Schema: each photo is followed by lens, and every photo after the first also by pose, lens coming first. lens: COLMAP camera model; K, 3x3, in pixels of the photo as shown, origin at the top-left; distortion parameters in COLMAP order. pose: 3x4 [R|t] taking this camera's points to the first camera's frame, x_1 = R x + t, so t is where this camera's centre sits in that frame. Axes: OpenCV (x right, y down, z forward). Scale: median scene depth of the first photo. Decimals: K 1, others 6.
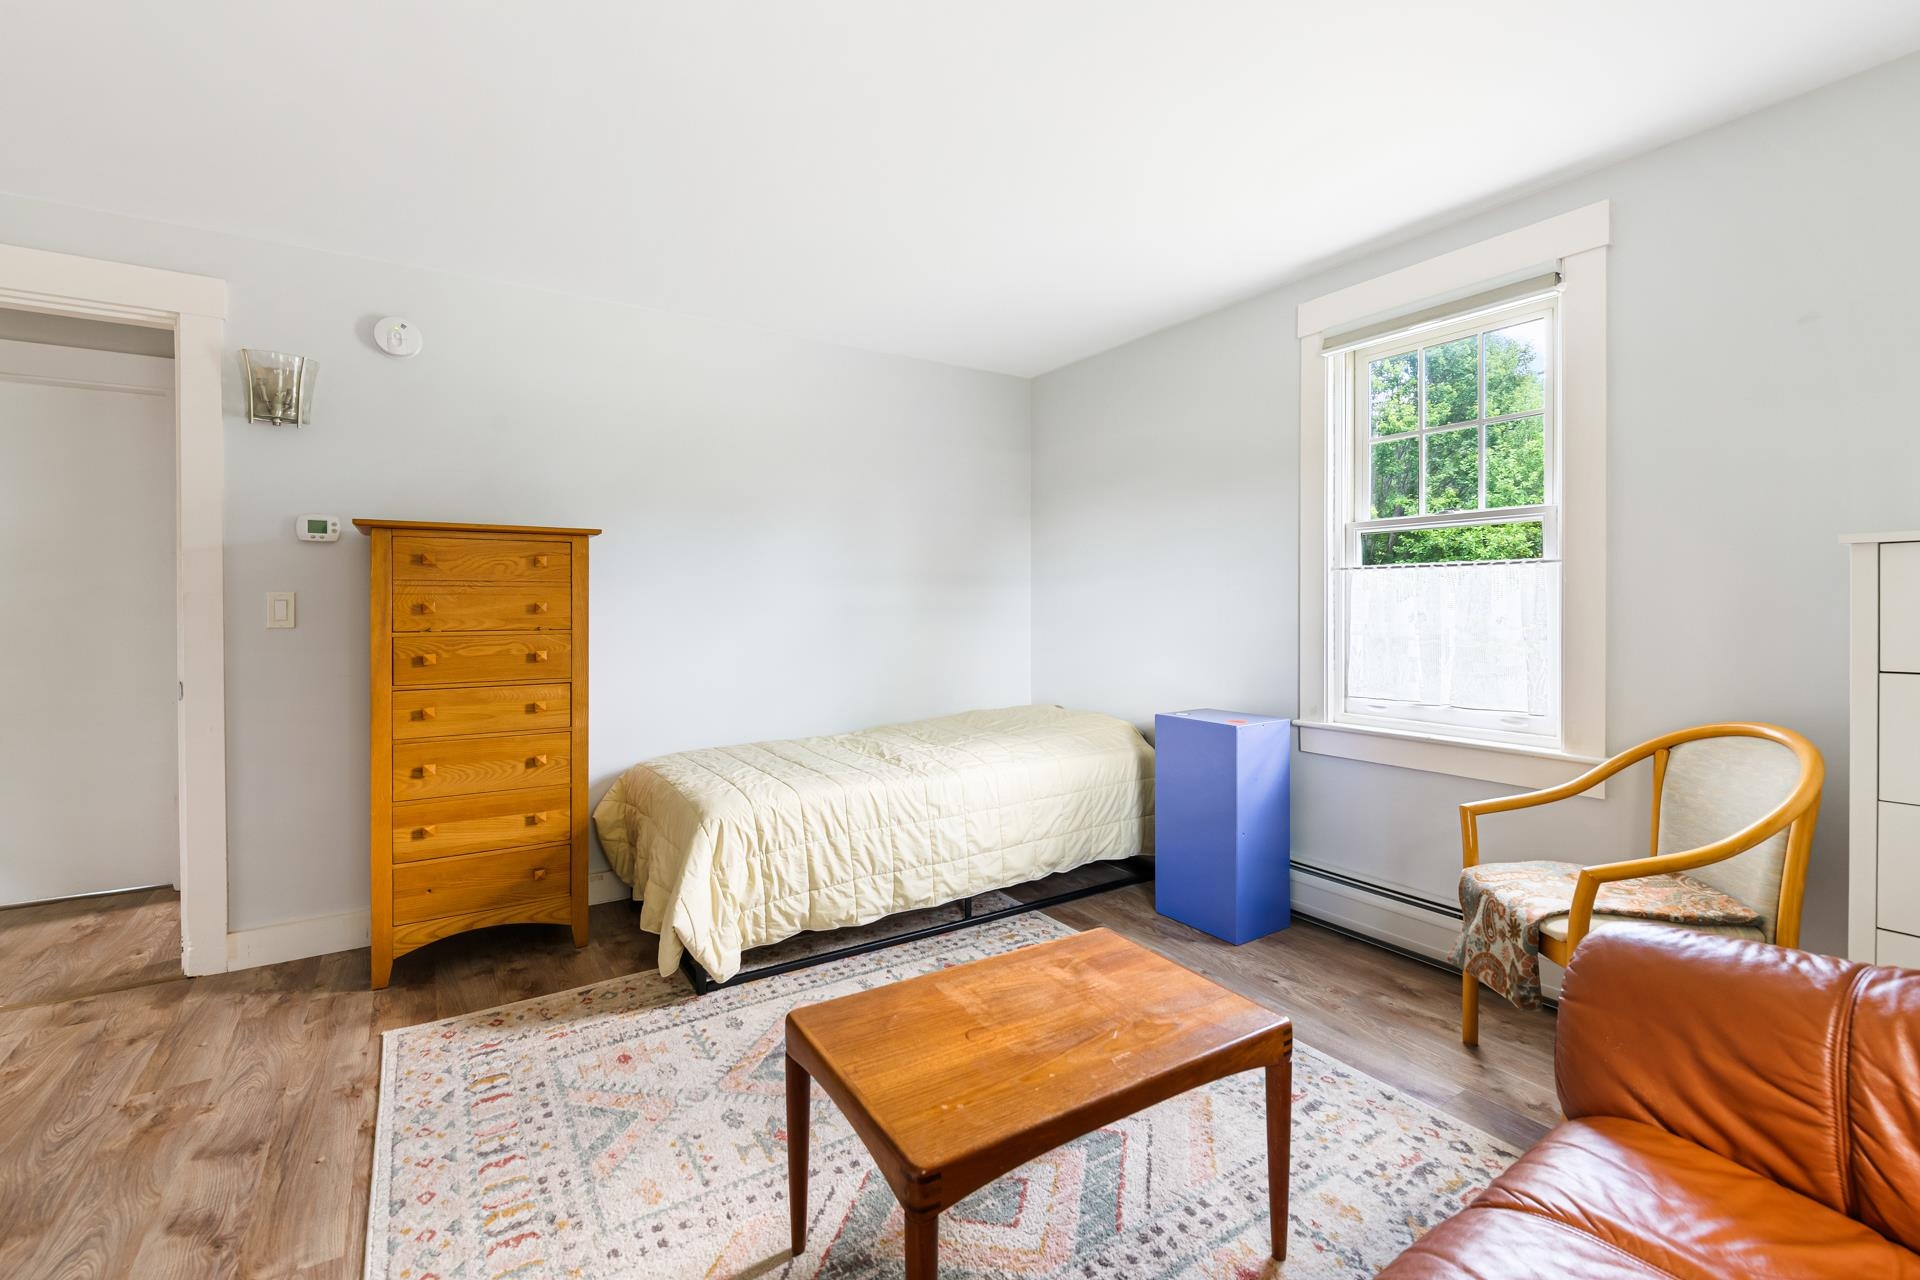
lens RADIAL K [[823.1, 0, 956.2], [0, 823.1, 620.1], [0, 0, 1]] dist [0.001738, -0.005675]
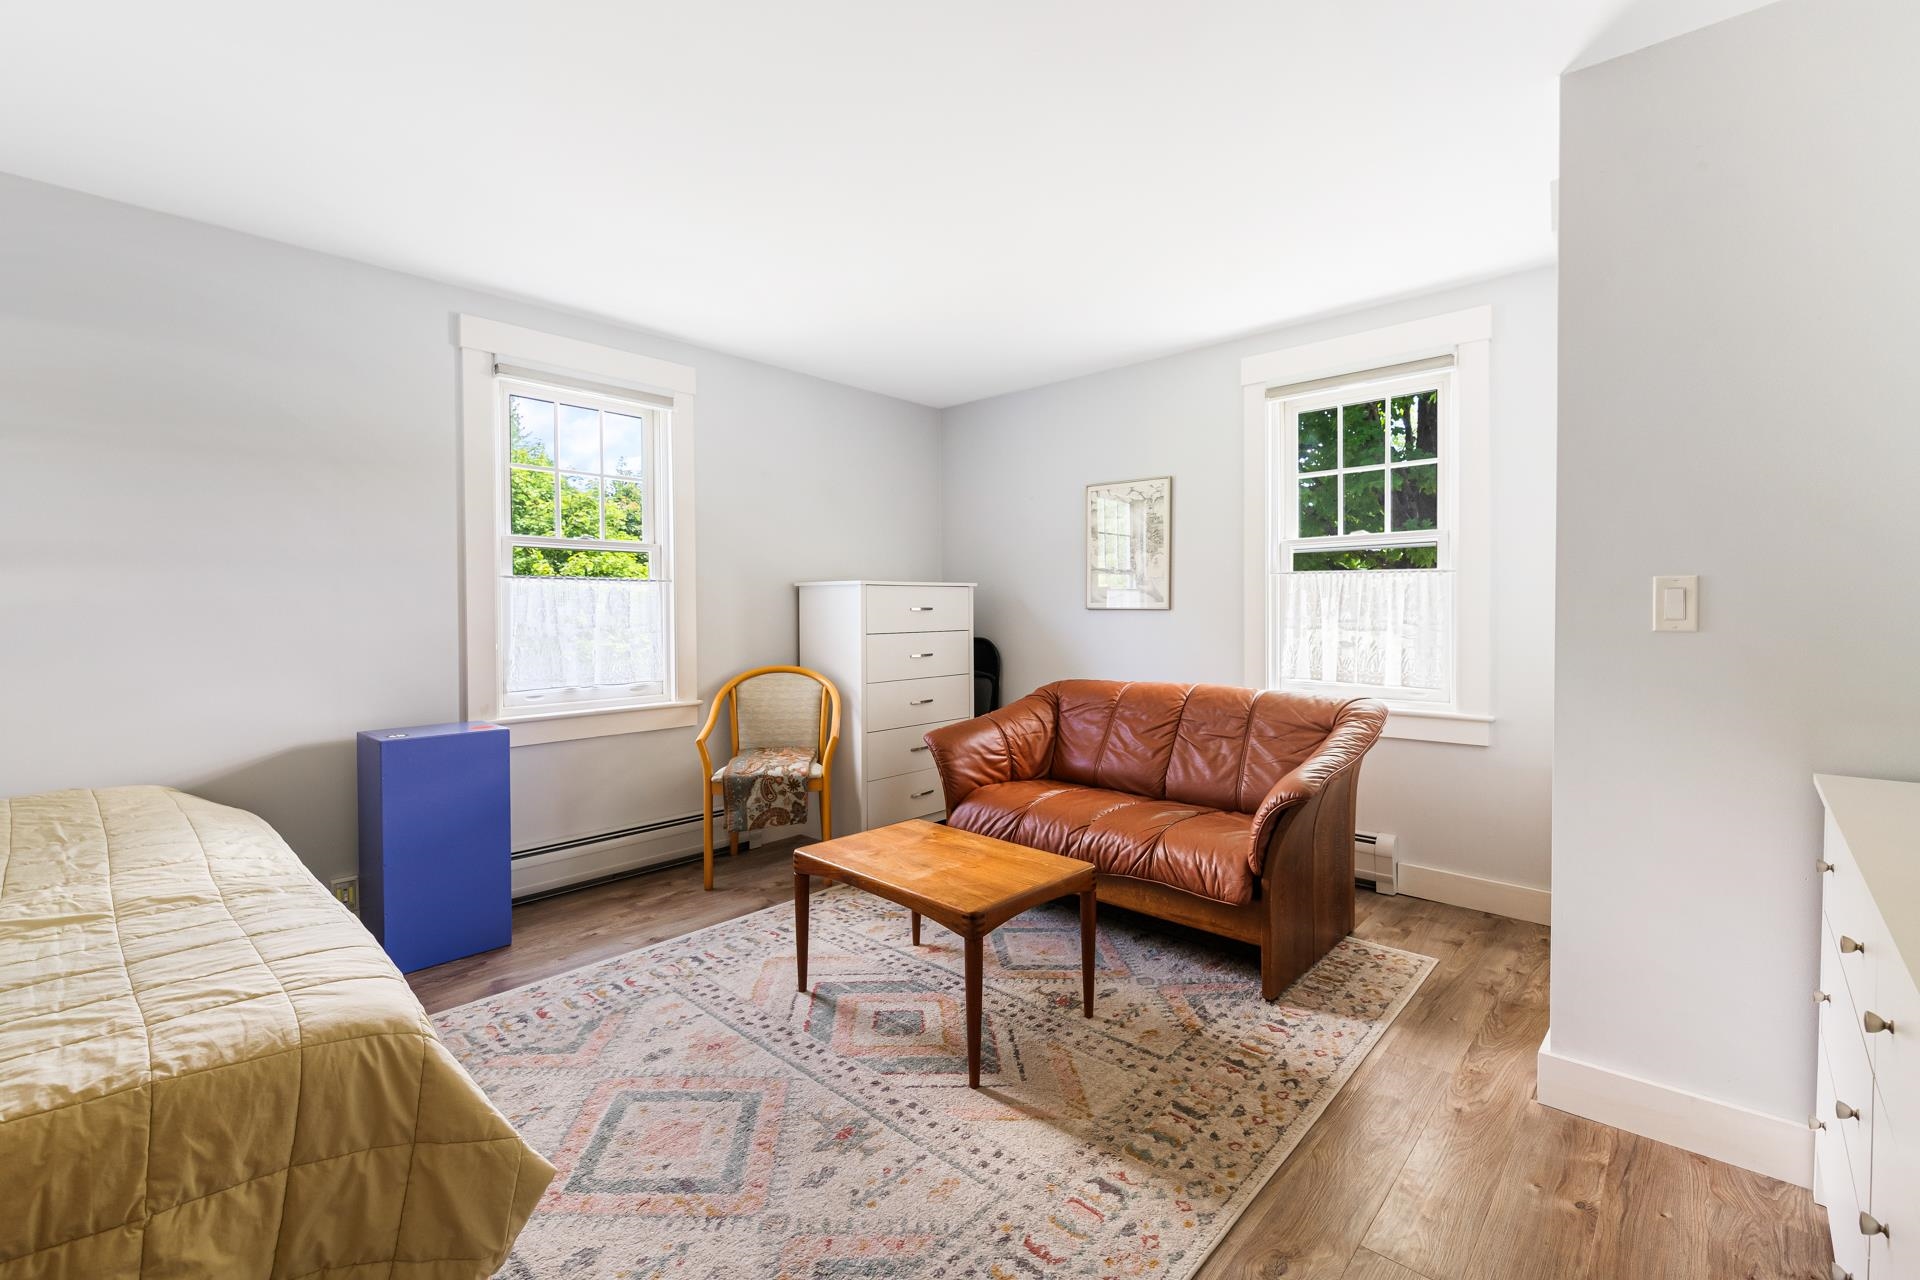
lens RADIAL K [[823.1, 0, 960.6], [0, 823.1, 632.4], [0, 0, 1]] dist [0.001738, -0.005675]
pose [[-0.241465, -0.027108, 0.970031, -1.279012], [0.025494, 0.999088, 0.034266, -0.018636], [-0.970075, 0.033004, -0.240553, 1.150114]]
